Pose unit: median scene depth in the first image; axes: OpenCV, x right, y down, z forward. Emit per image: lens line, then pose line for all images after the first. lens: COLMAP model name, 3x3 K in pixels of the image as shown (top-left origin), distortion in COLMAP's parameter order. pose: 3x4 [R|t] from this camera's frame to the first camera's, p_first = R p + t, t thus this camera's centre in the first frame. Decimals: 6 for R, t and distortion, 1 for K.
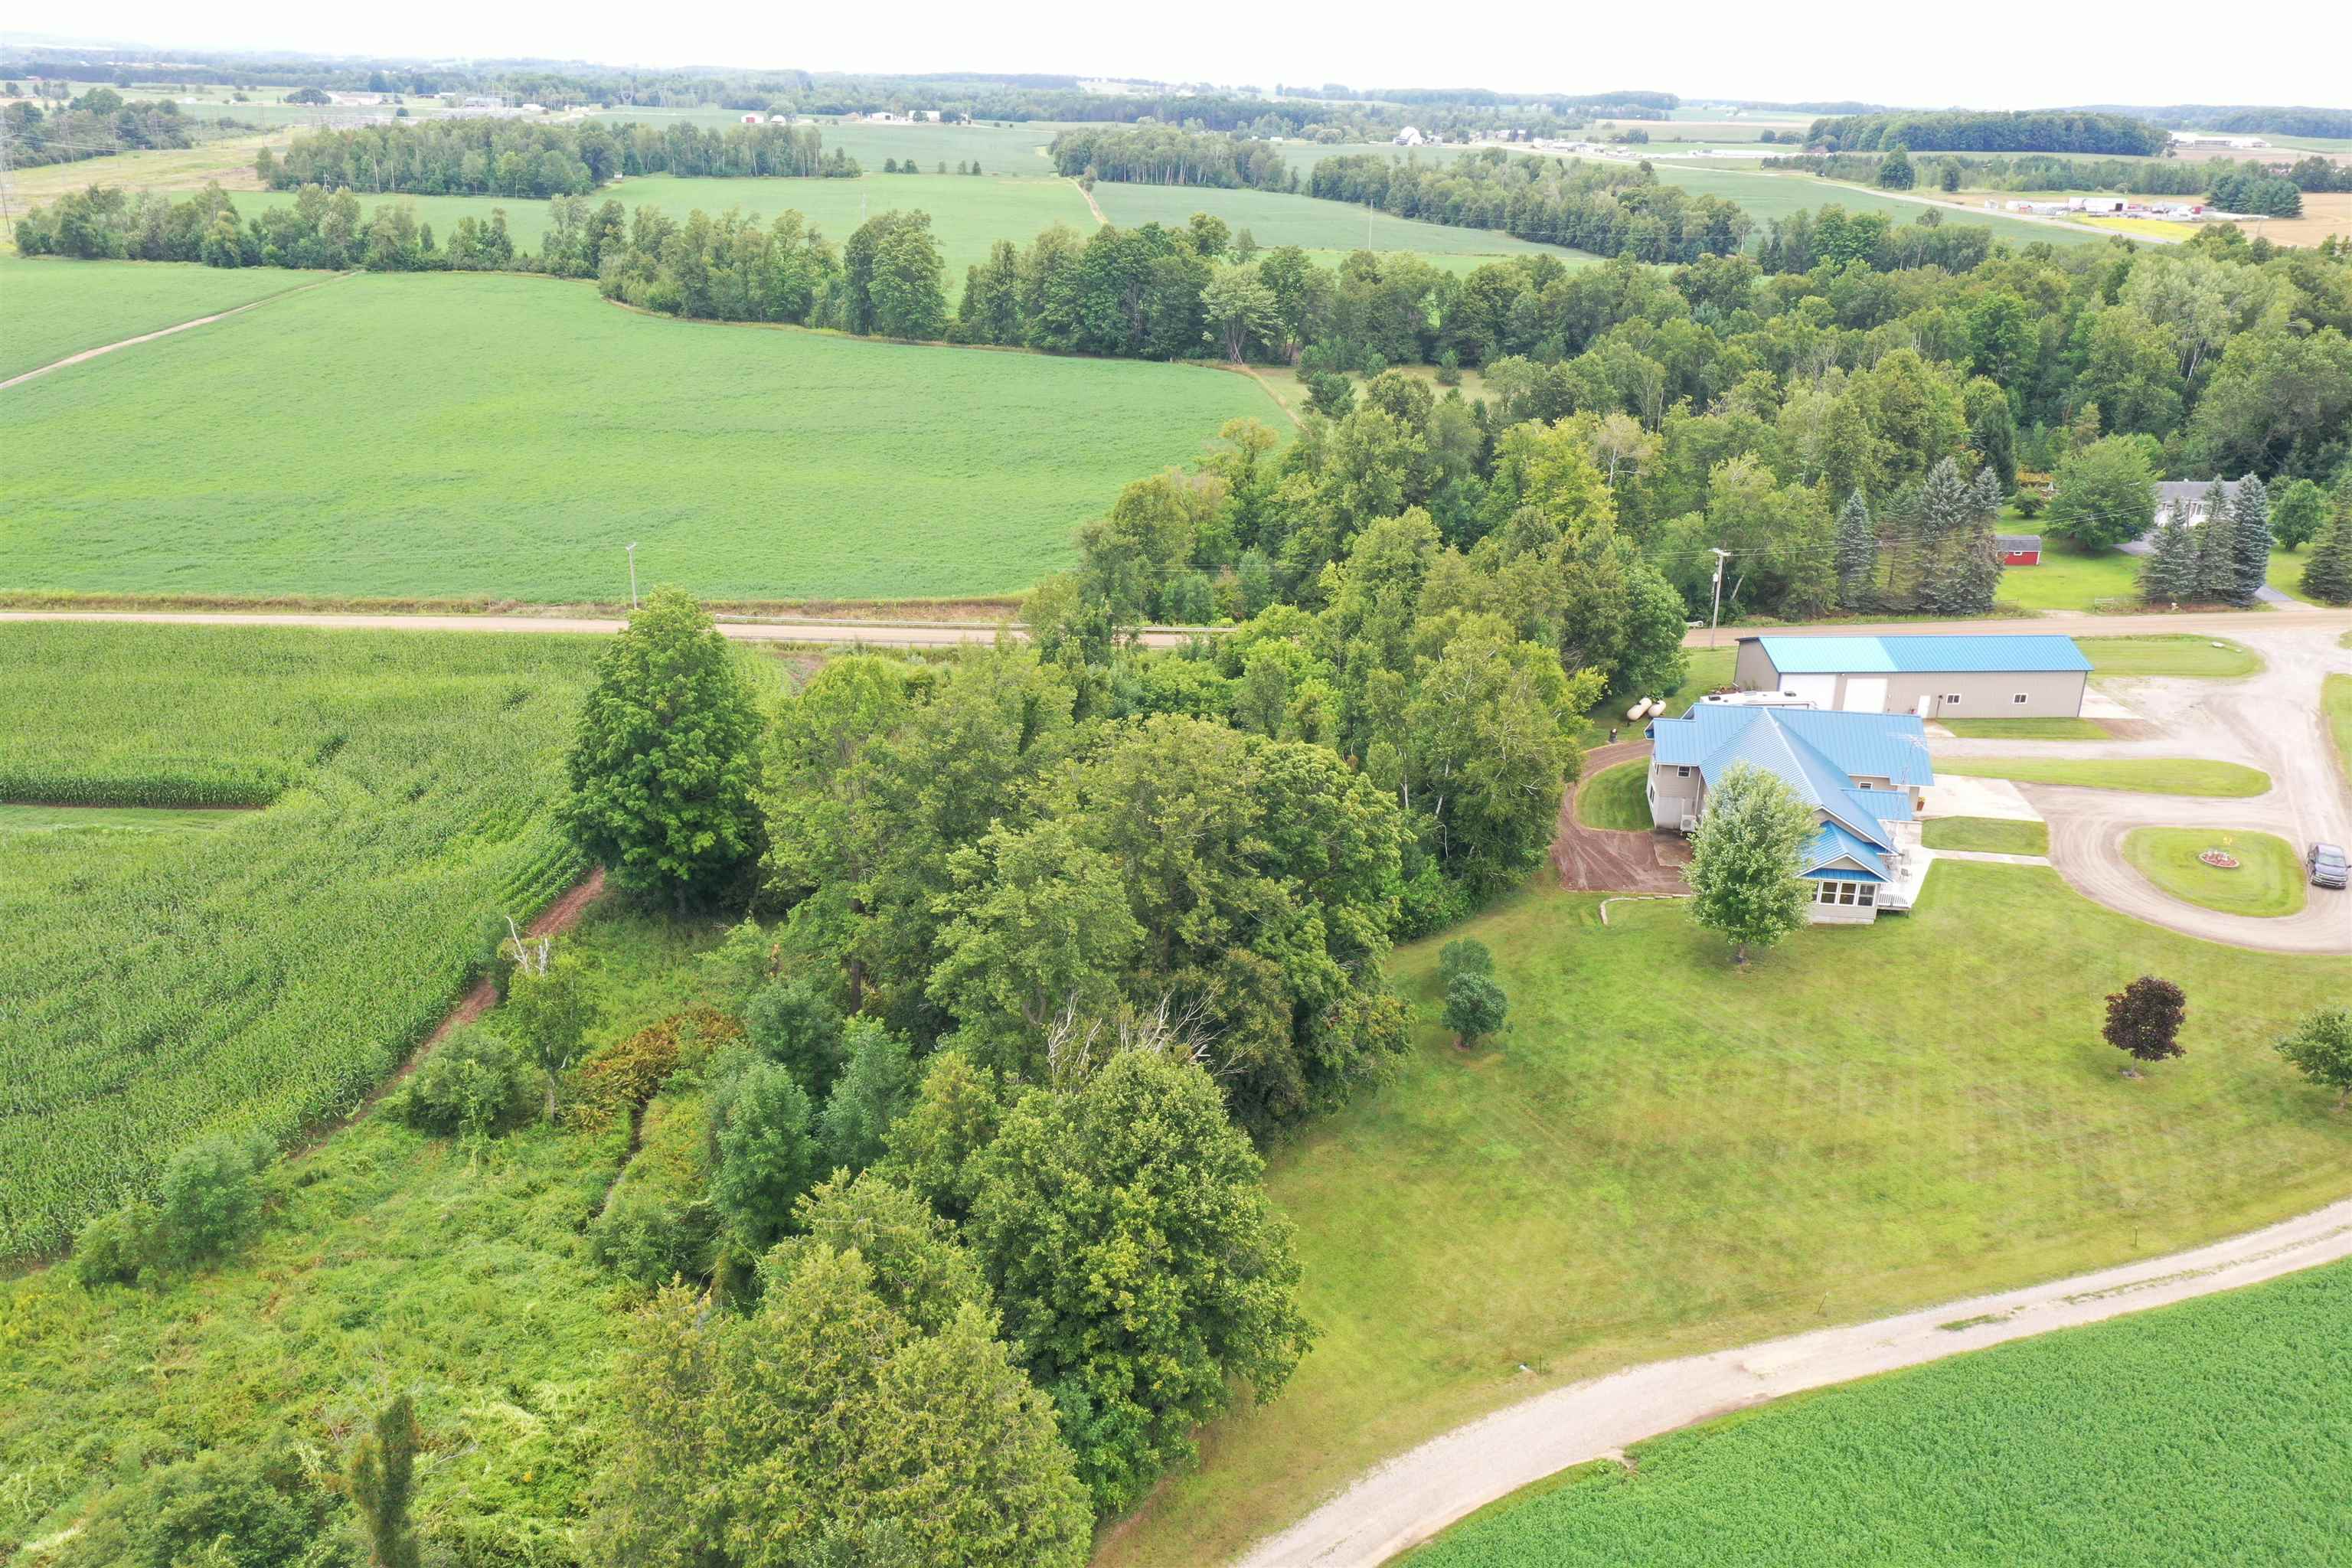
lens RADIAL K [[1882.3, 0, 1176.0], [0, 1882.3, 784.0], [0, 0, 1]] dist [-0.002320, 0.003799]
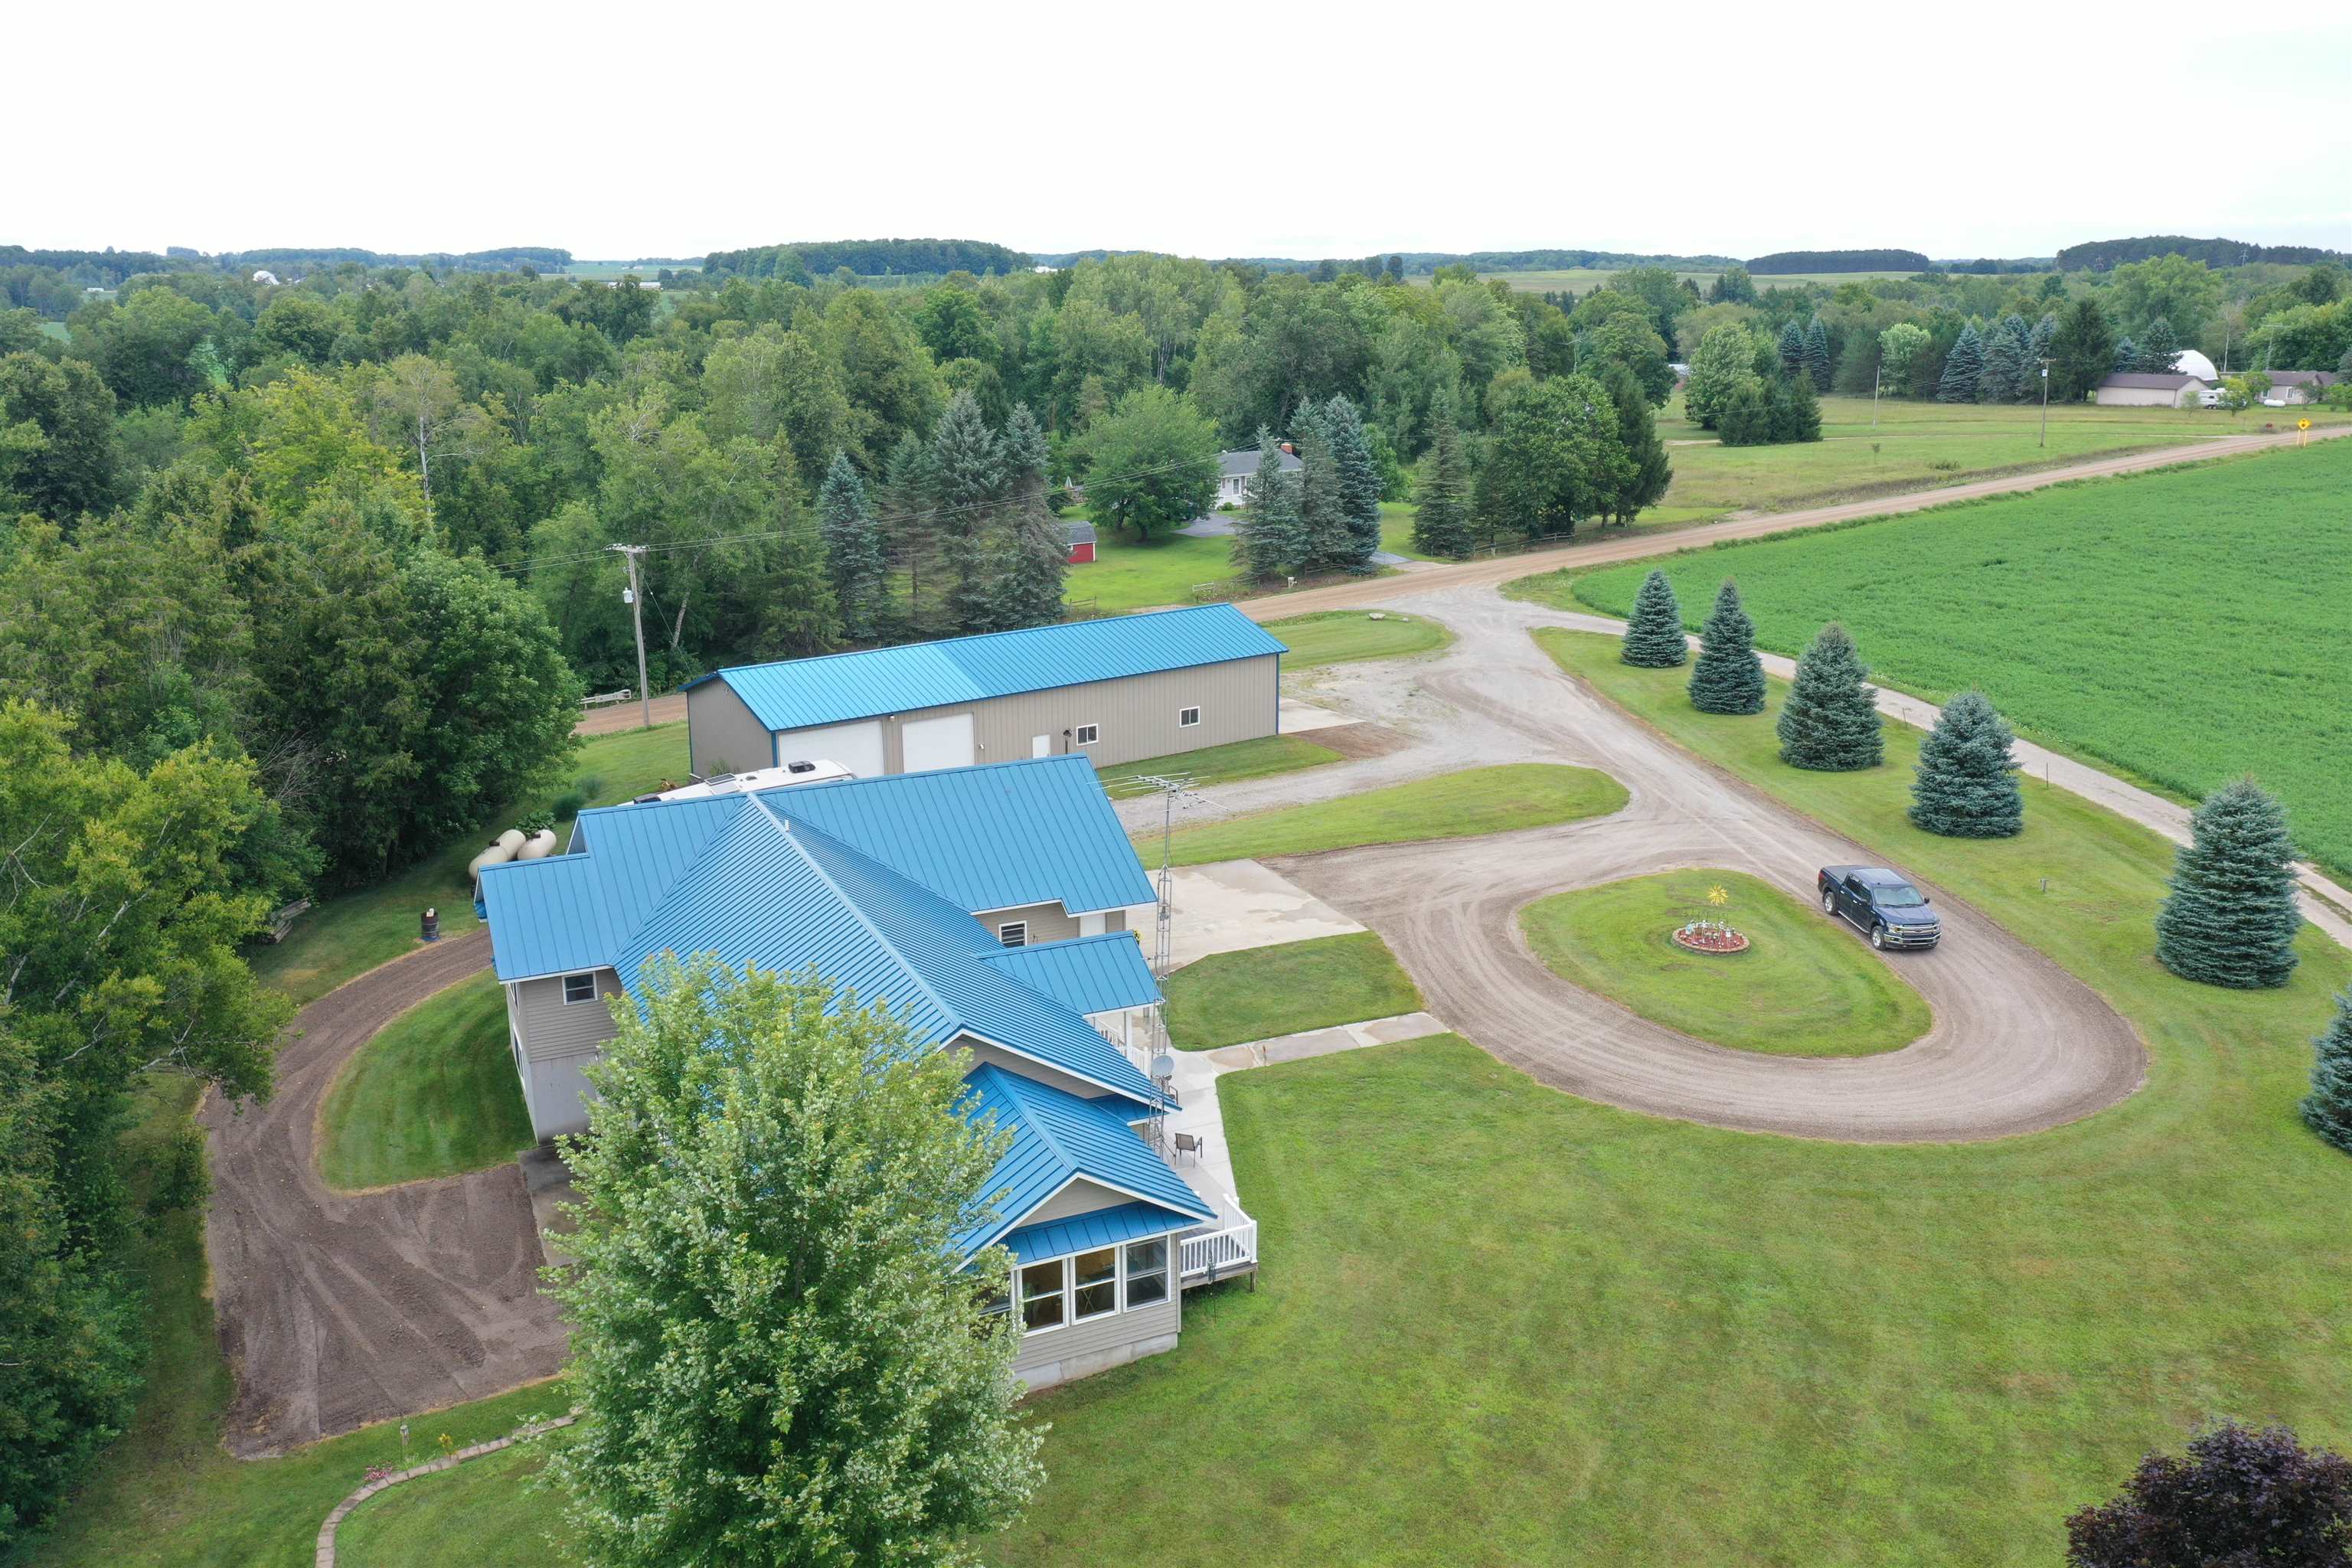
lens RADIAL K [[1882.3, 0, 1176.0], [0, 1882.3, 784.0], [0, 0, 1]] dist [-0.002320, 0.003799]
pose [[0.855367, -0.160671, 0.492476, 0.162077], [0.199971, 0.979408, -0.027791, -0.010538], [-0.477870, 0.122252, 0.869882, 0.509763]]
